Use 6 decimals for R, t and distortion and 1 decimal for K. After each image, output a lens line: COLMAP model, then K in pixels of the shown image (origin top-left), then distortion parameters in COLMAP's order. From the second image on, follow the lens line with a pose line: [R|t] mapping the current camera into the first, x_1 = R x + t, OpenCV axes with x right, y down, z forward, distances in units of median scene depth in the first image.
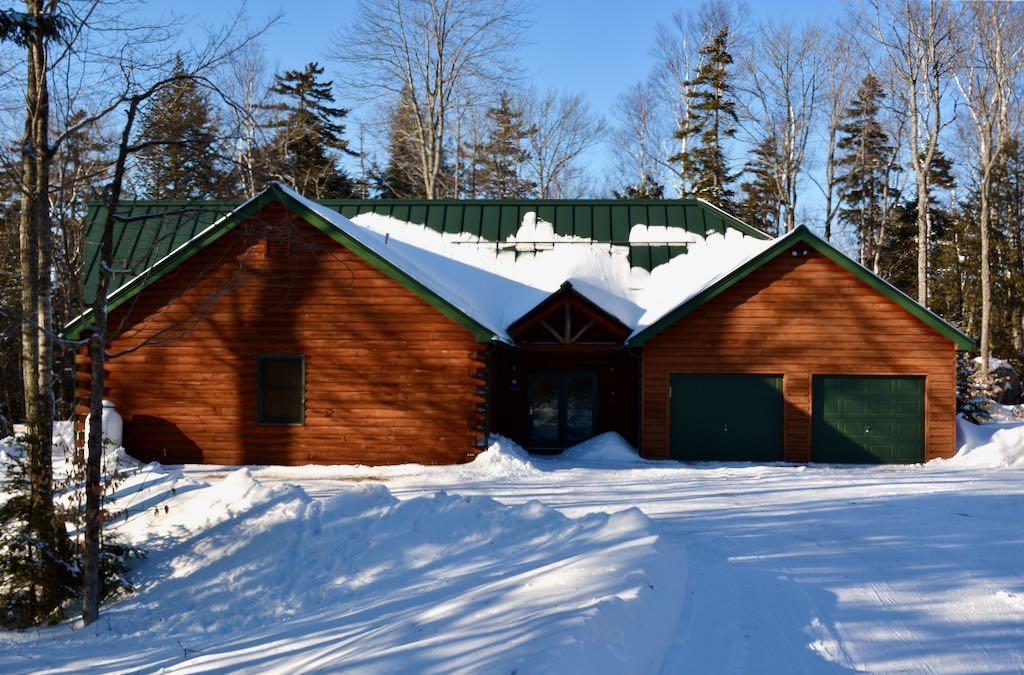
lens RADIAL K [[1025.9, 0, 512.0], [0, 1025.9, 337.5], [0, 0, 1]] dist [-0.002385, -0.001202]
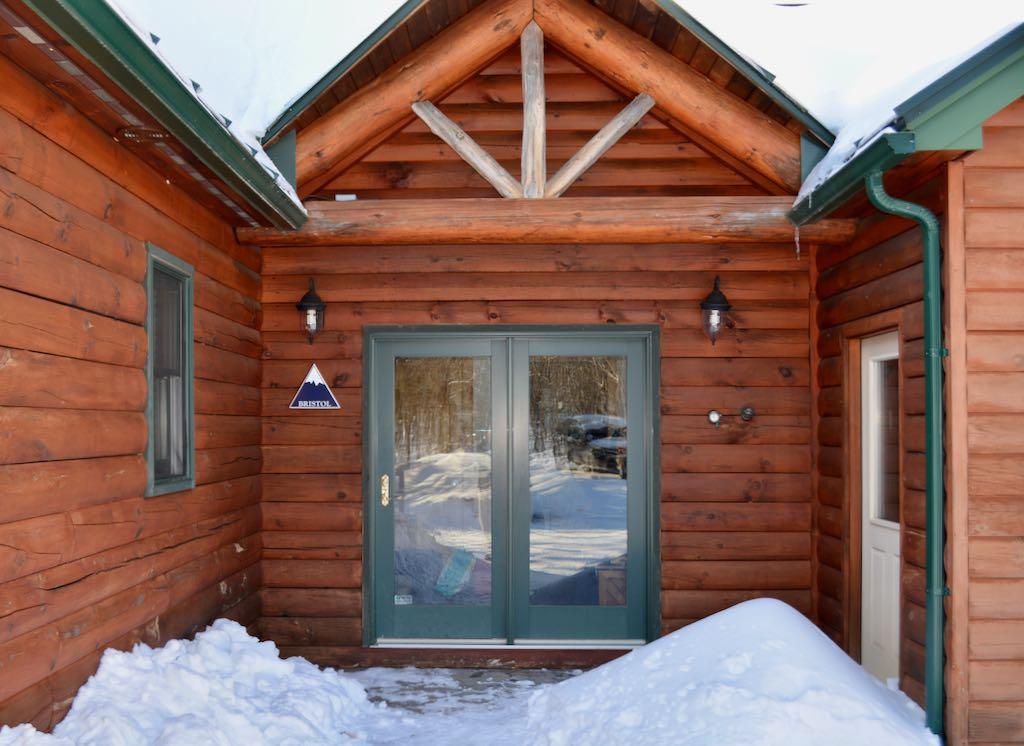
lens RADIAL K [[1125.6, 0, 512.0], [0, 1125.6, 373.0], [0, 0, 1]] dist [0.066965, 0.001887]
pose [[0.995880, -0.007533, 0.090368, 0.026258], [0.007874, 0.999963, -0.003412, 0.045161], [-0.090339, 0.004109, 0.995903, 0.750872]]
